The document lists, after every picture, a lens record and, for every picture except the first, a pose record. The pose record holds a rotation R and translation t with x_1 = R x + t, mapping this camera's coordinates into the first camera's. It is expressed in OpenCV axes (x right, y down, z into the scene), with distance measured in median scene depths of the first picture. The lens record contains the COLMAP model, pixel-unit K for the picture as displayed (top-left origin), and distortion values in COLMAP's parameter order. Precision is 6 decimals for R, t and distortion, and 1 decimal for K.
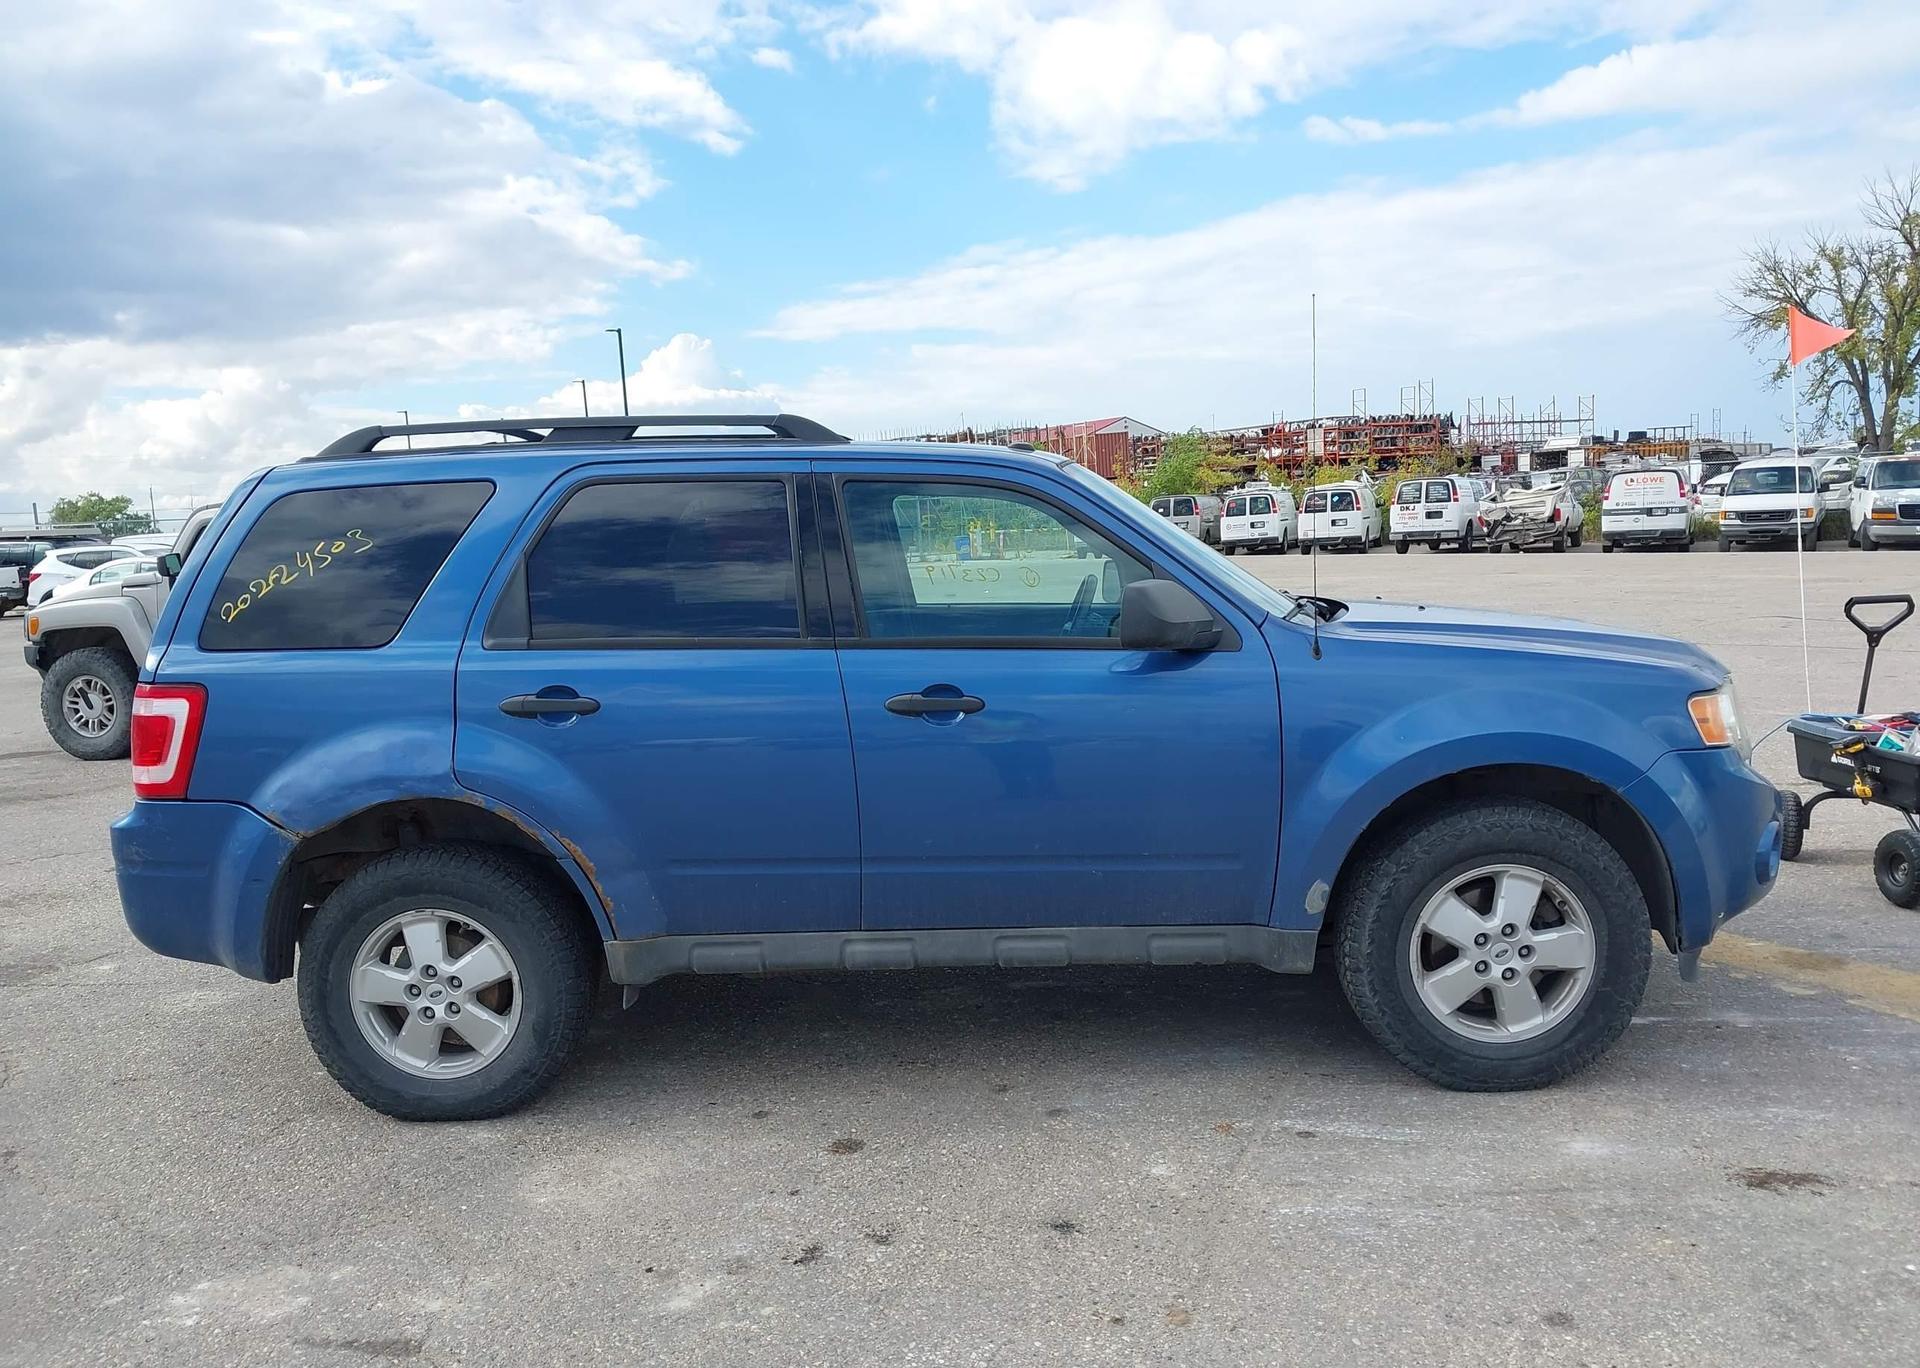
lens RADIAL K [[1517.3, 0, 937.0], [0, 1517.3, 683.3], [0, 0, 1]] dist [0.035499, -0.053012]
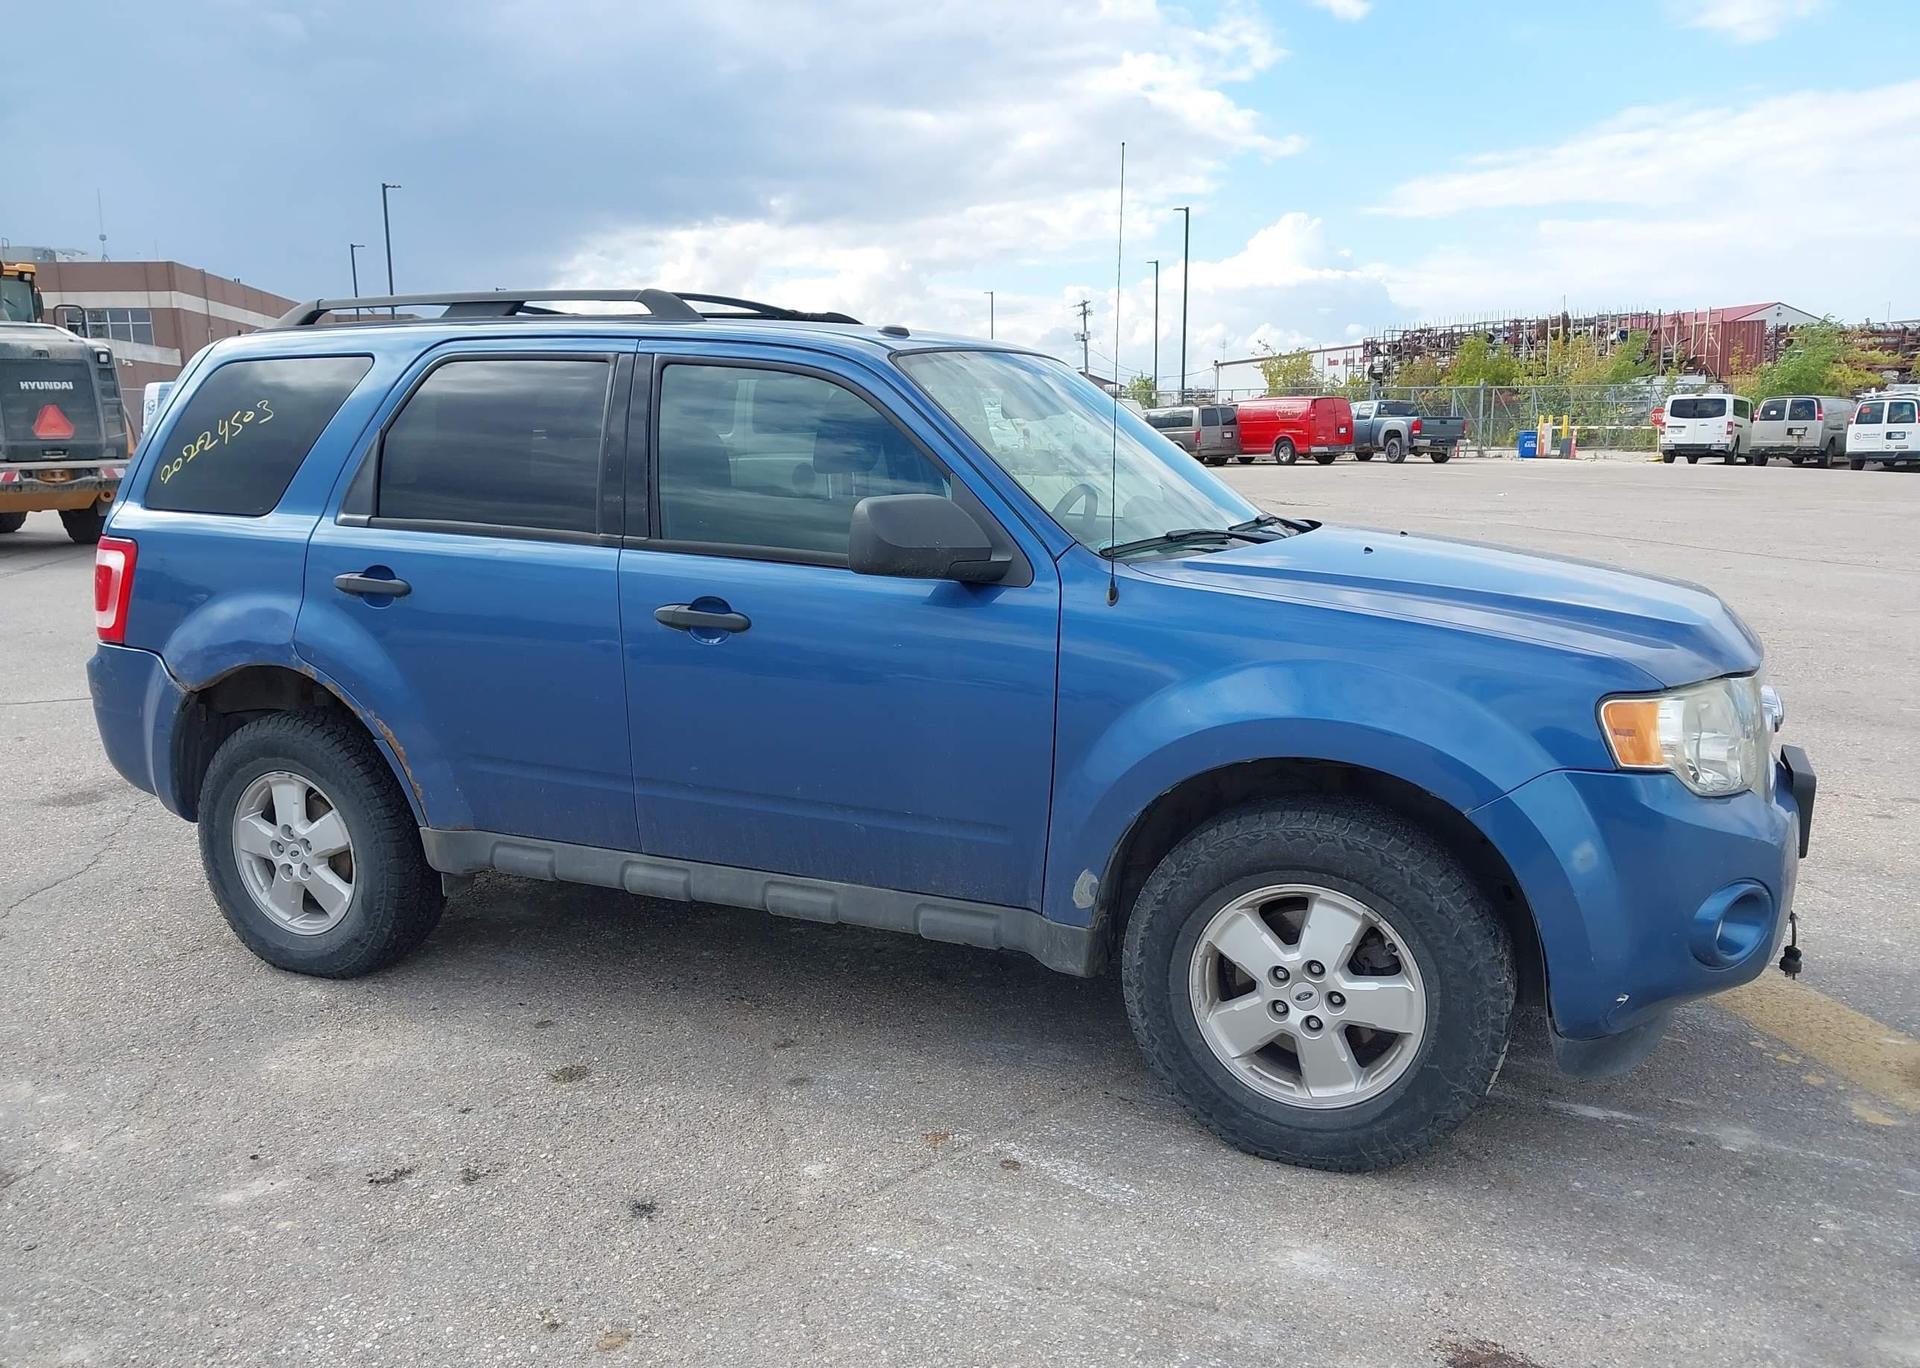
lens RADIAL K [[1517.3, 0, 940.0], [0, 1517.3, 677.0], [0, 0, 1]] dist [0.035499, -0.053012]
pose [[0.927722, 0.101055, -0.359332, 0.441255], [-0.075608, 0.993575, 0.084219, -0.036788], [0.365534, -0.050963, 0.929402, 0.199195]]
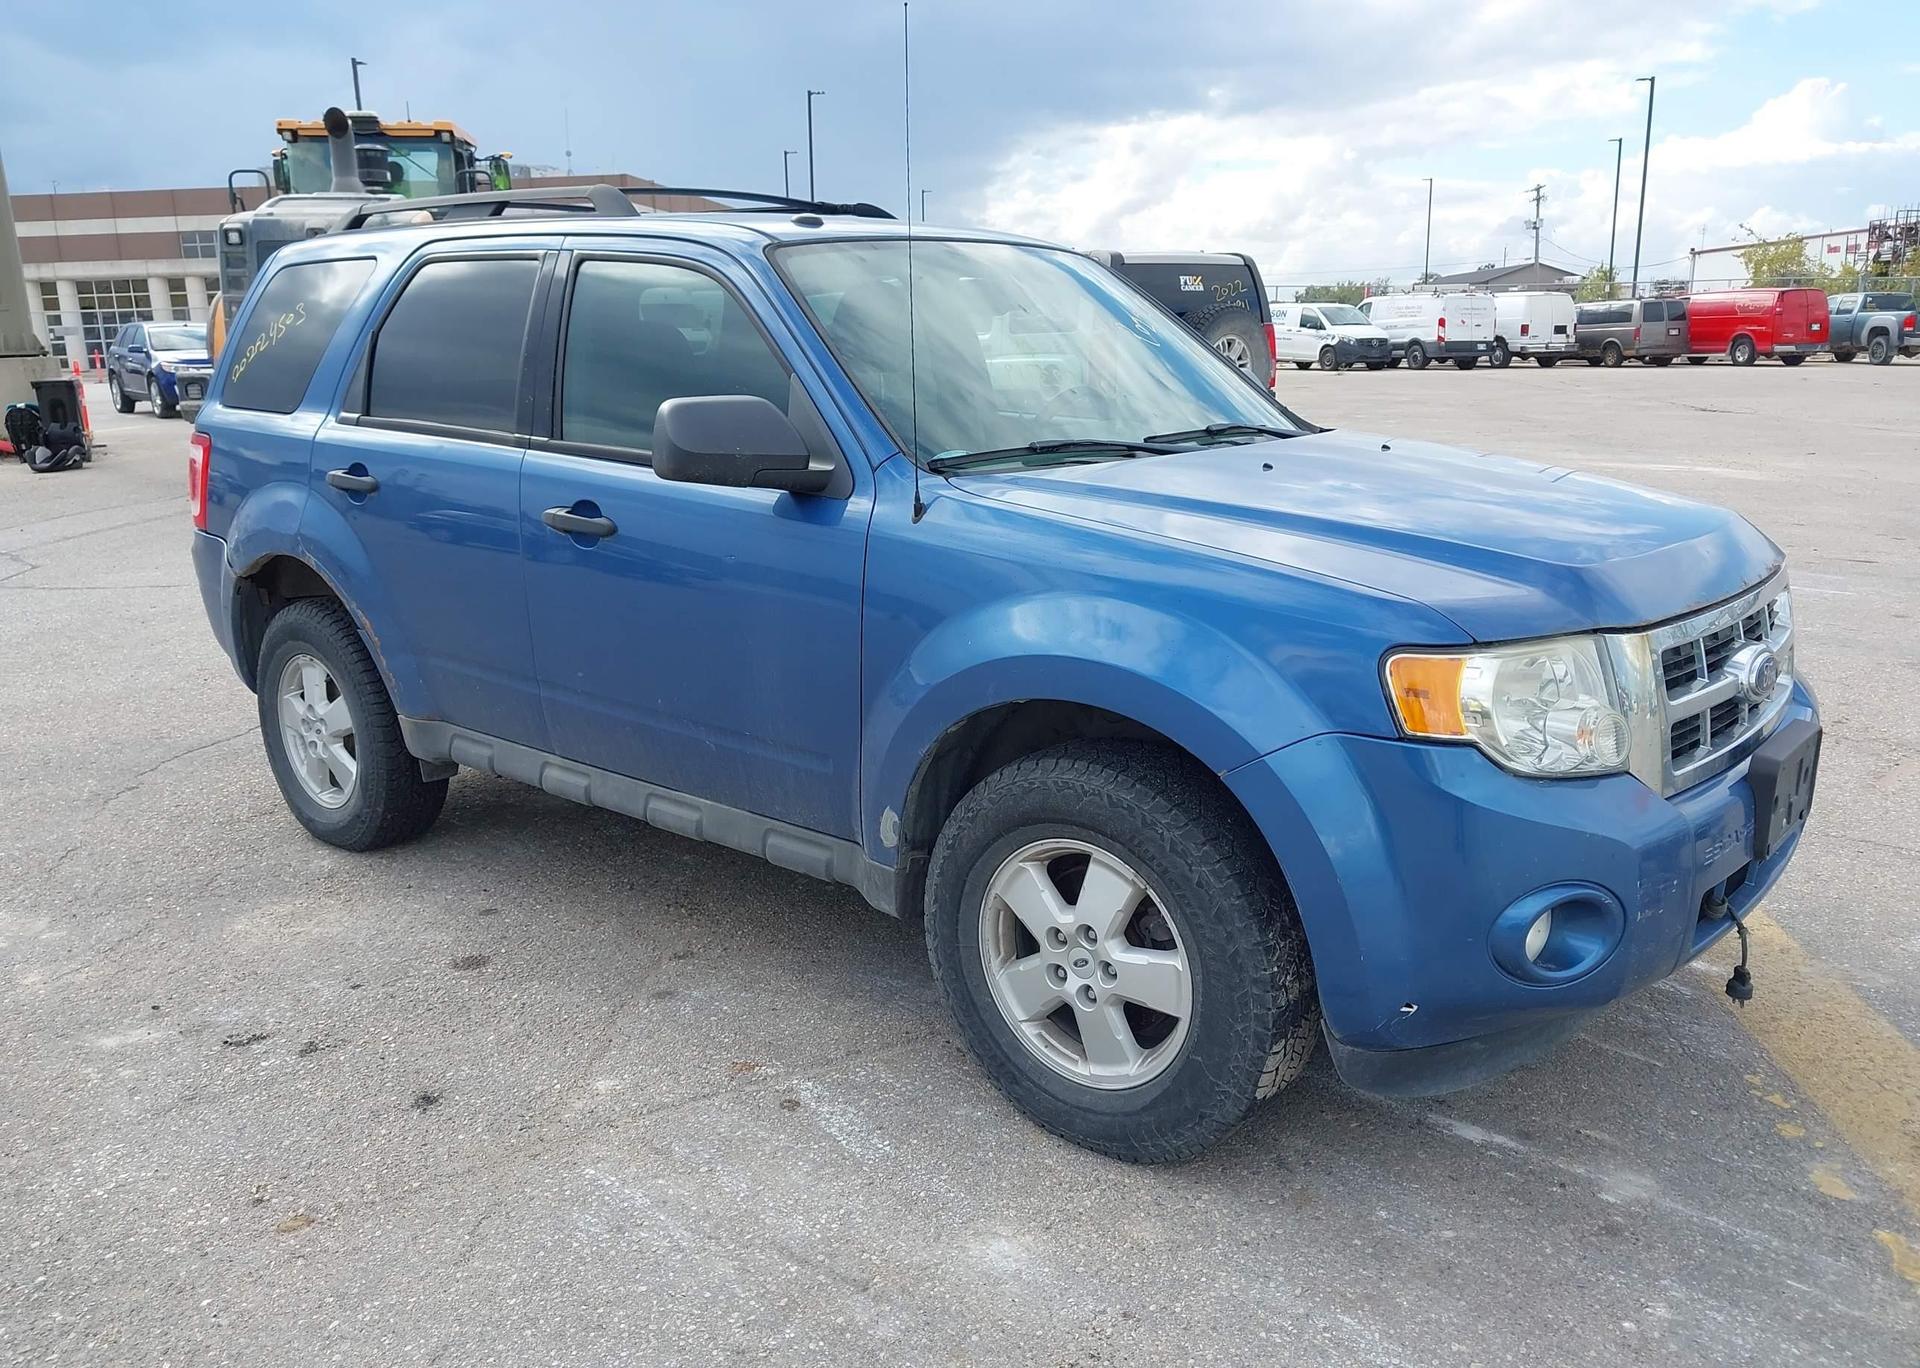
lens RADIAL K [[1517.3, 0, 945.9], [0, 1517.3, 674.5], [0, 0, 1]] dist [0.035499, -0.053012]
pose [[0.793561, 0.171709, -0.583761, 0.677593], [-0.089517, 0.981865, 0.167118, -0.064132], [0.601870, -0.080362, 0.794541, 0.392908]]
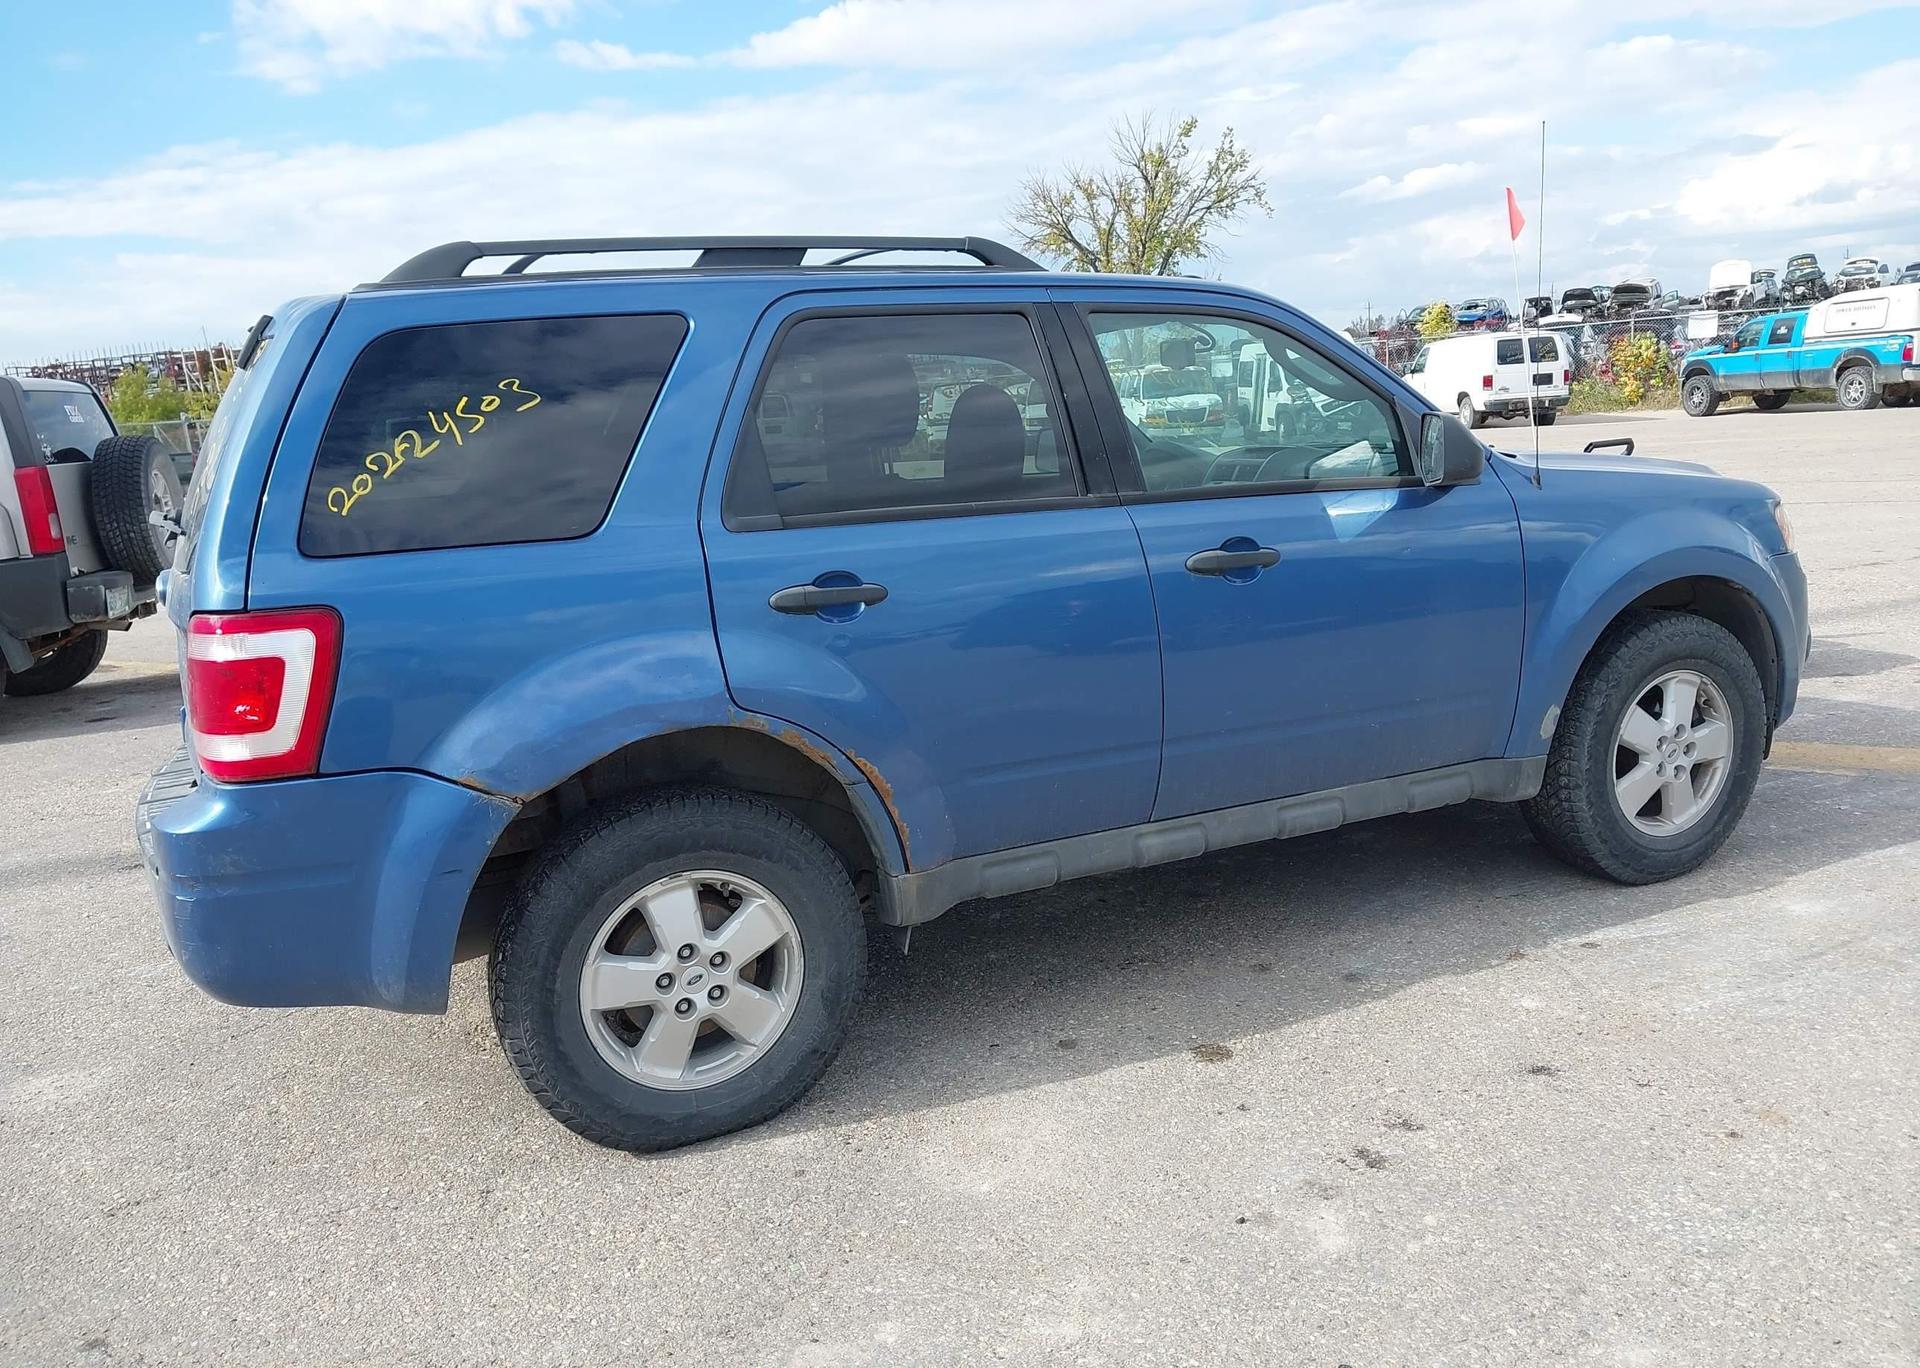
lens RADIAL K [[1517.3, 0, 956.4], [0, 1517.3, 680.3], [0, 0, 1]] dist [0.035499, -0.053012]
pose [[0.886167, -0.101850, 0.452035, -0.543645], [0.081202, 0.994582, 0.064907, 0.012468], [-0.456196, -0.020812, 0.889636, 0.253519]]
